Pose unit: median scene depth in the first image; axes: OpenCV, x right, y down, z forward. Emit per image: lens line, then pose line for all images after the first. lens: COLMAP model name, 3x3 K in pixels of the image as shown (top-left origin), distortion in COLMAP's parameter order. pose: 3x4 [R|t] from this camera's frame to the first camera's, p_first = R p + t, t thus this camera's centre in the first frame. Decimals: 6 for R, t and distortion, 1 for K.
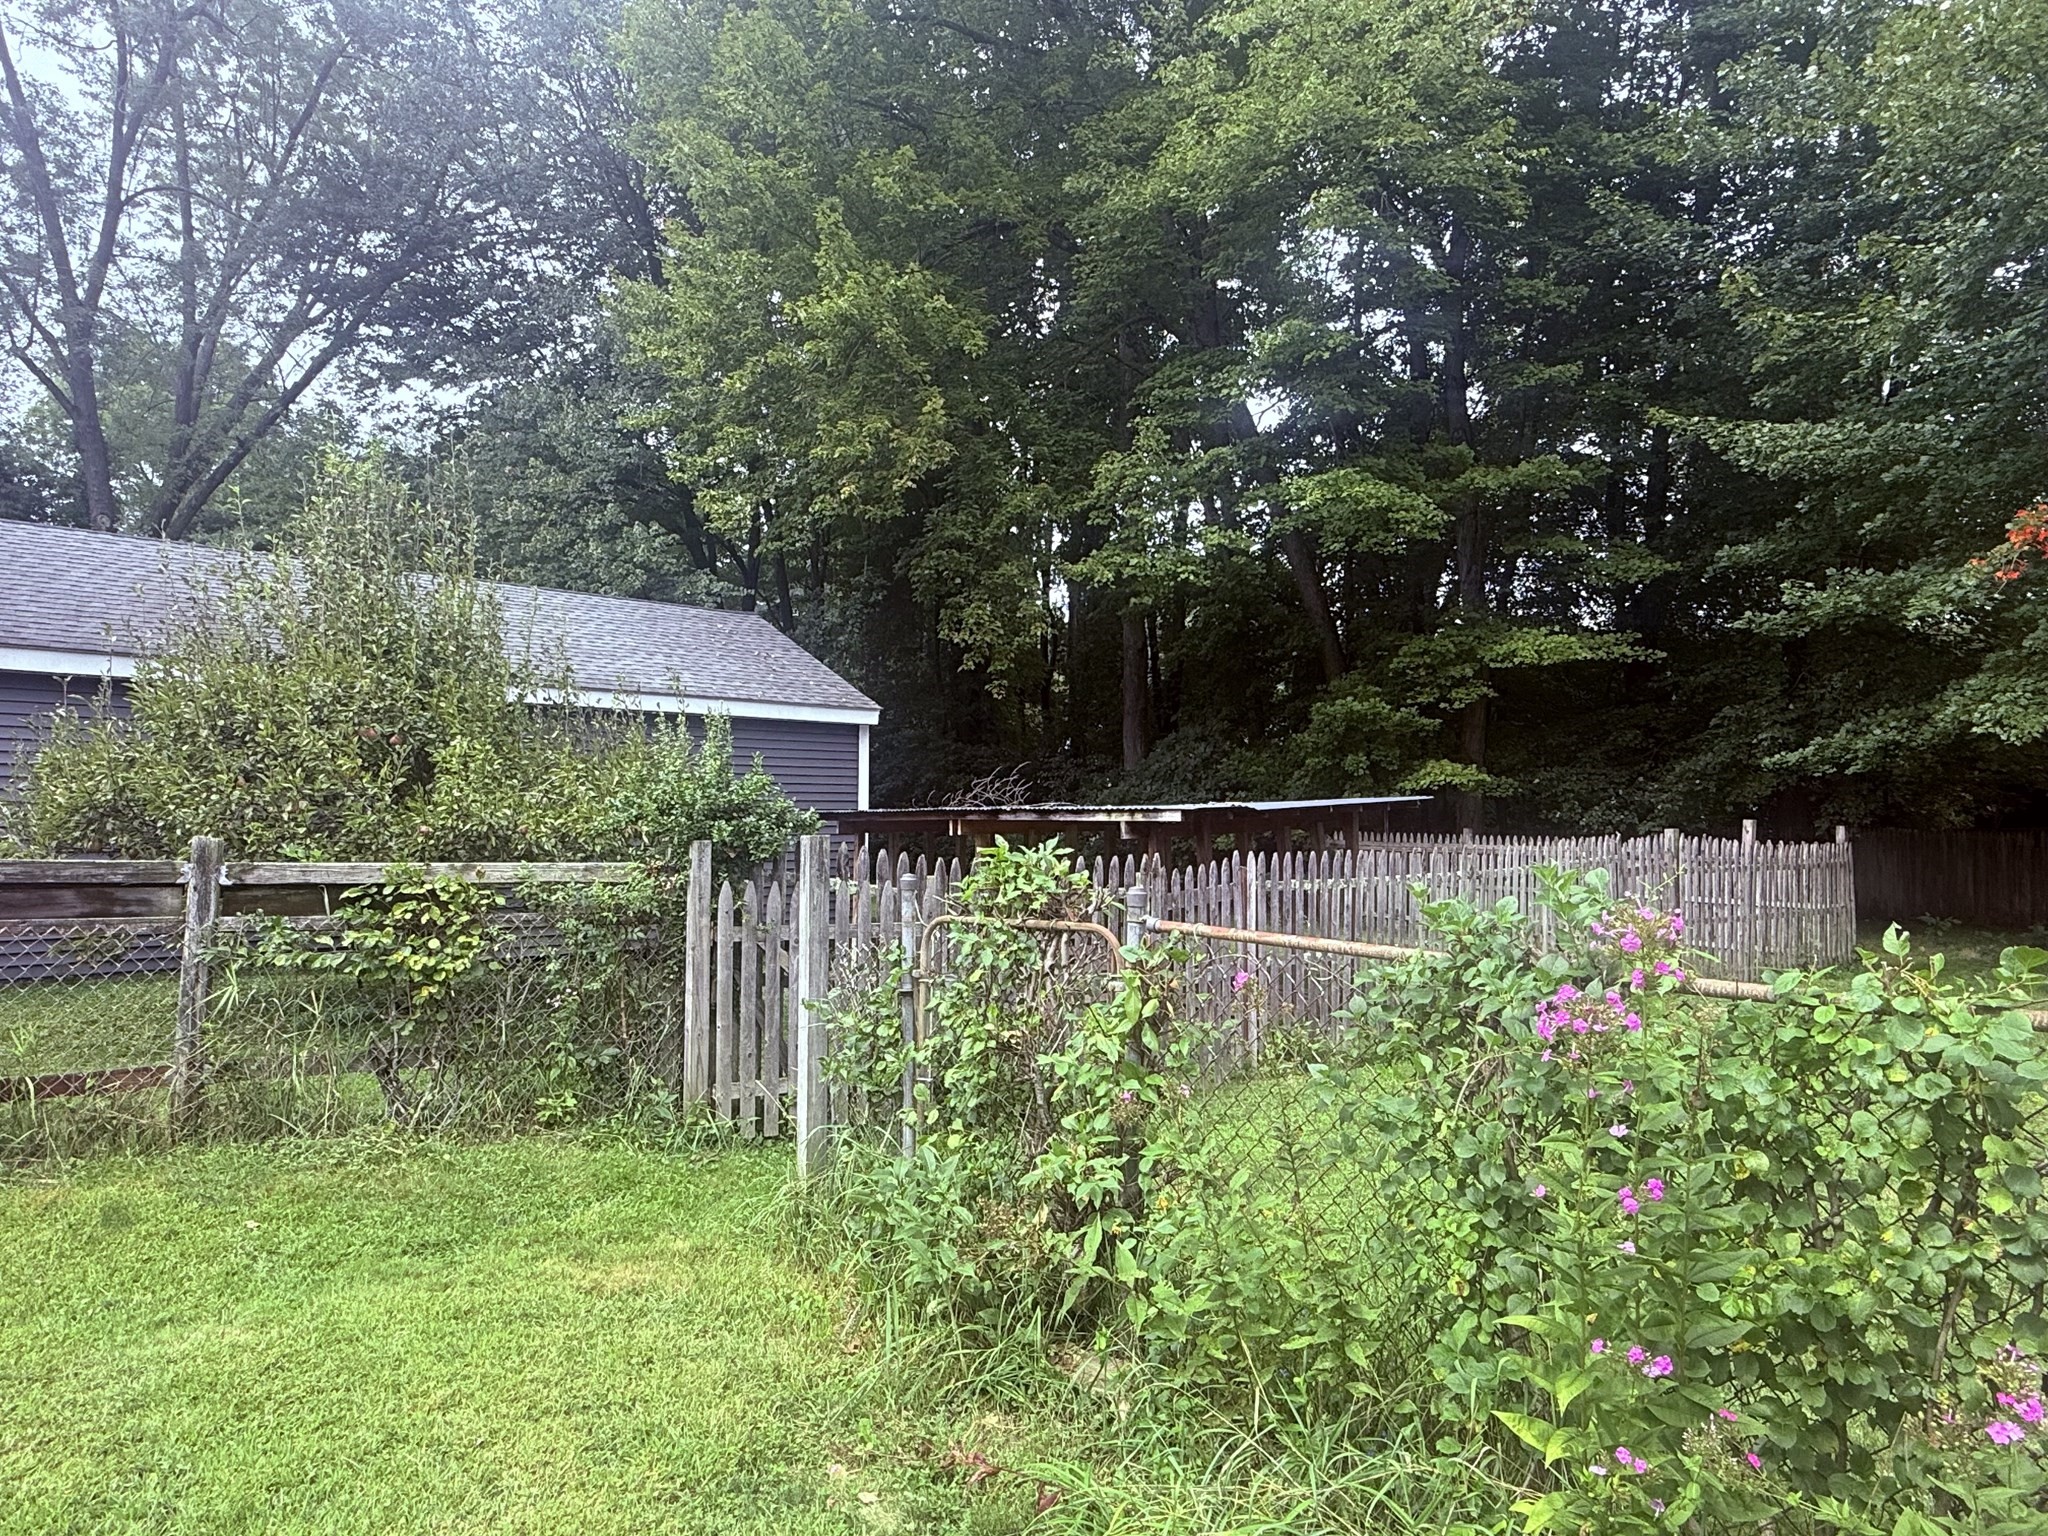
lens RADIAL K [[1217.3, 0, 1025.3], [0, 1217.3, 774.9], [0, 0, 1]] dist [0.004061, 0.000402]
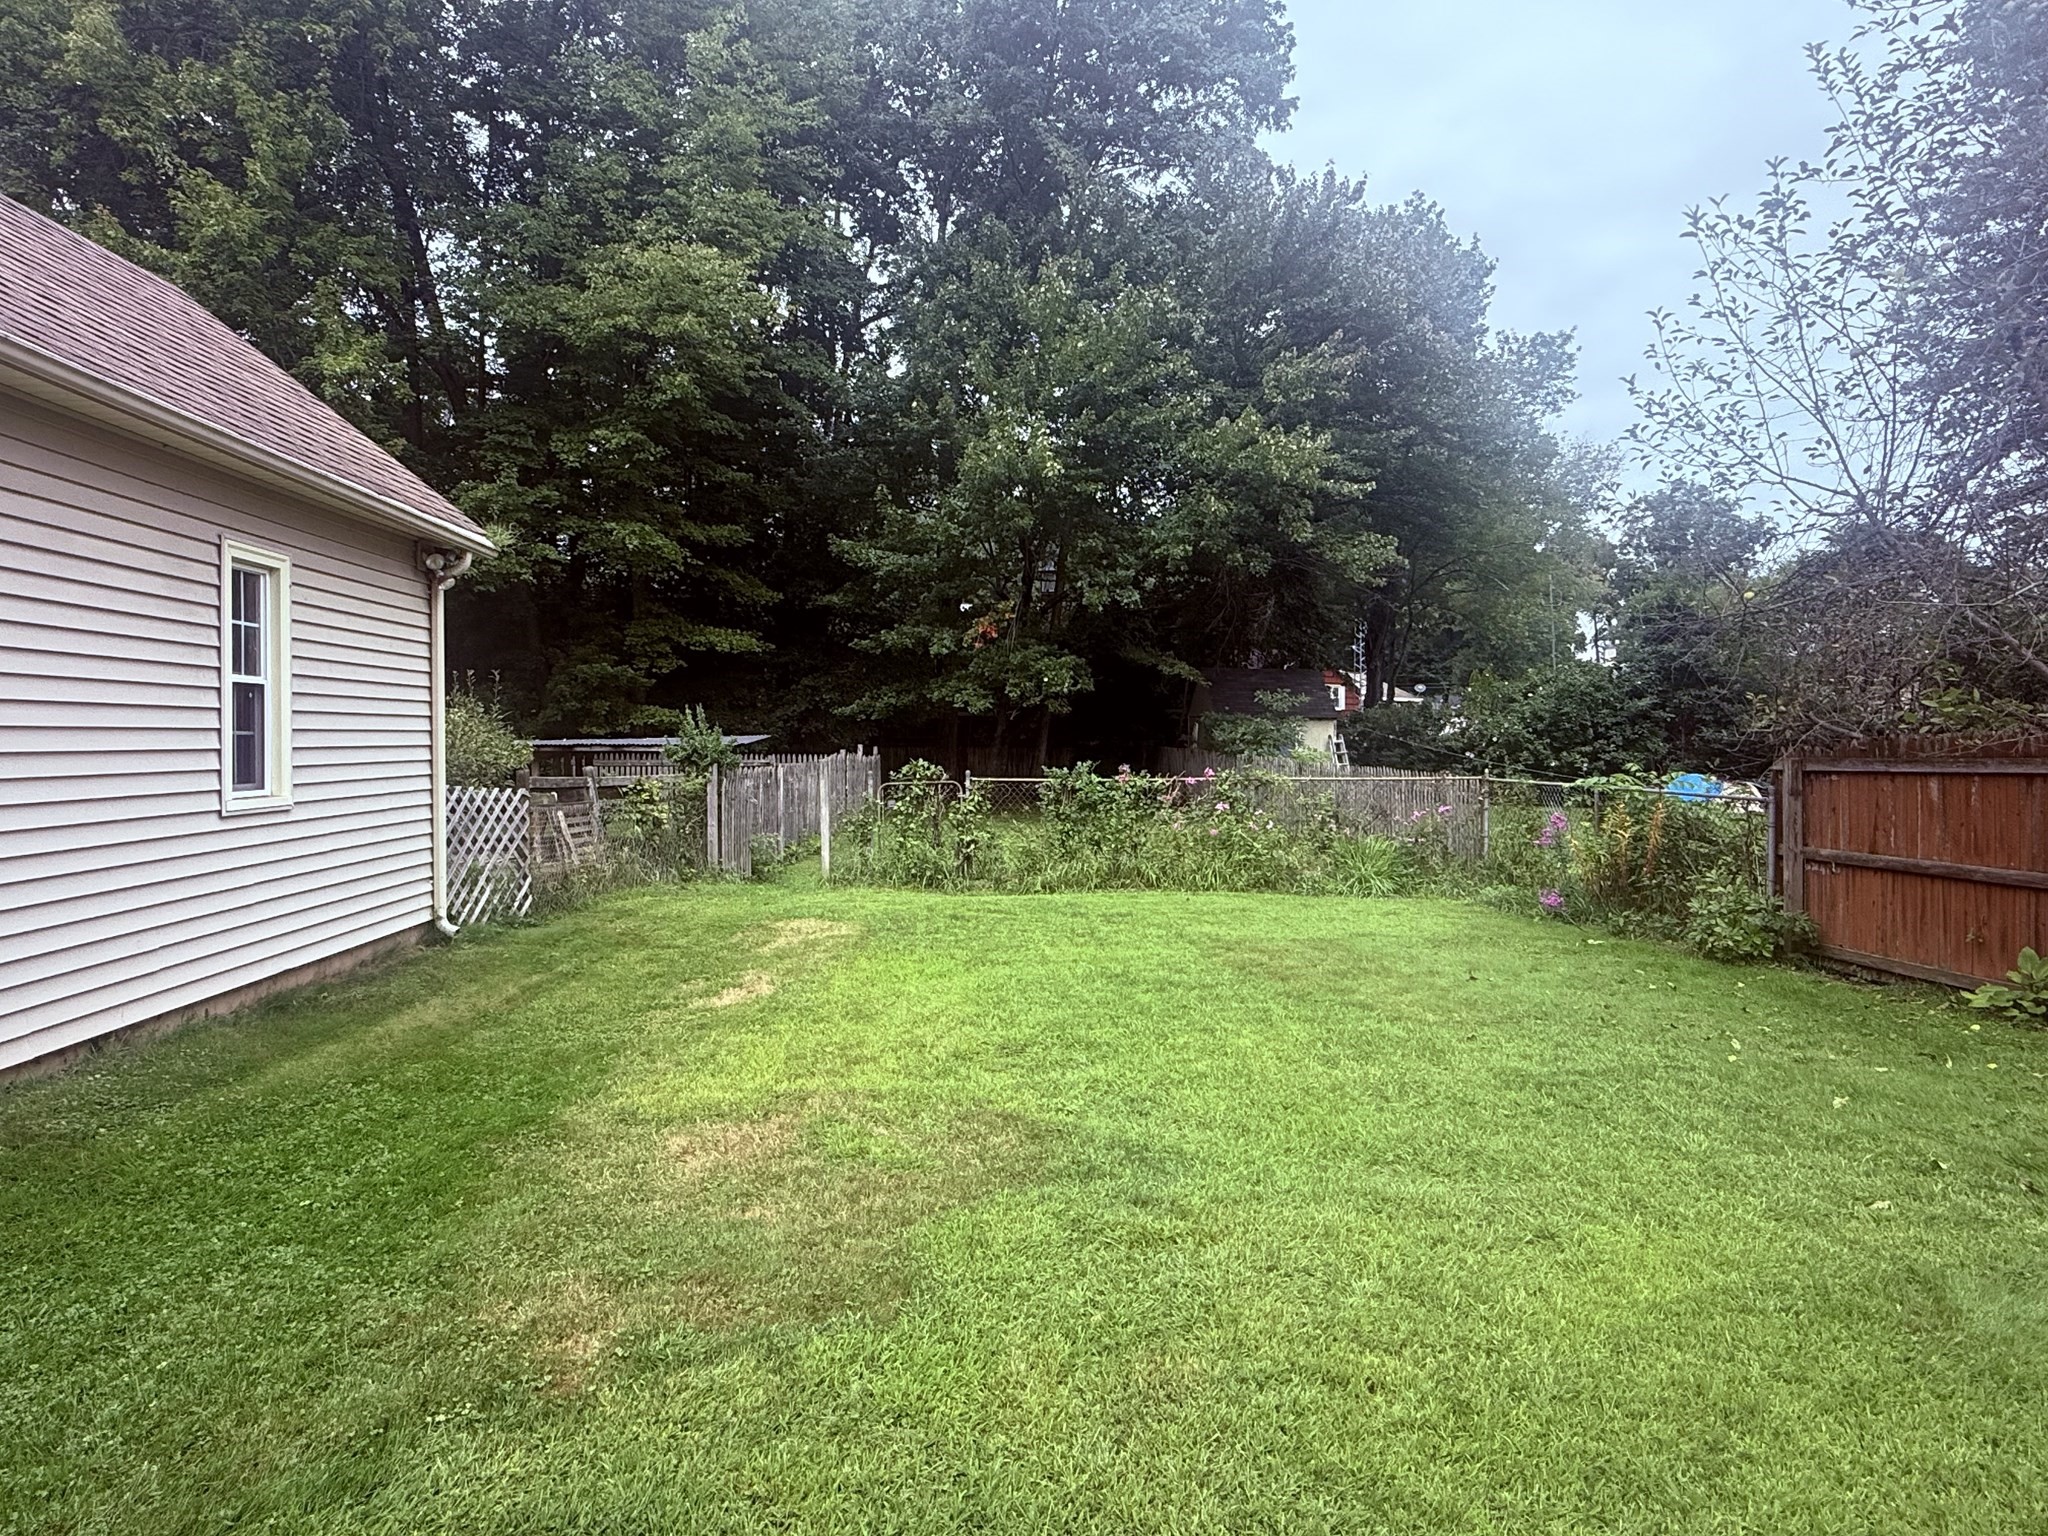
lens RADIAL K [[1217.3, 0, 1028.1], [0, 1217.3, 761.6], [0, 0, 1]] dist [0.004061, 0.000402]
pose [[0.610213, -0.022717, 0.791911, -0.809934], [-0.024288, 0.998582, 0.047361, -0.035855], [-0.791865, -0.048134, 0.608796, -0.435256]]
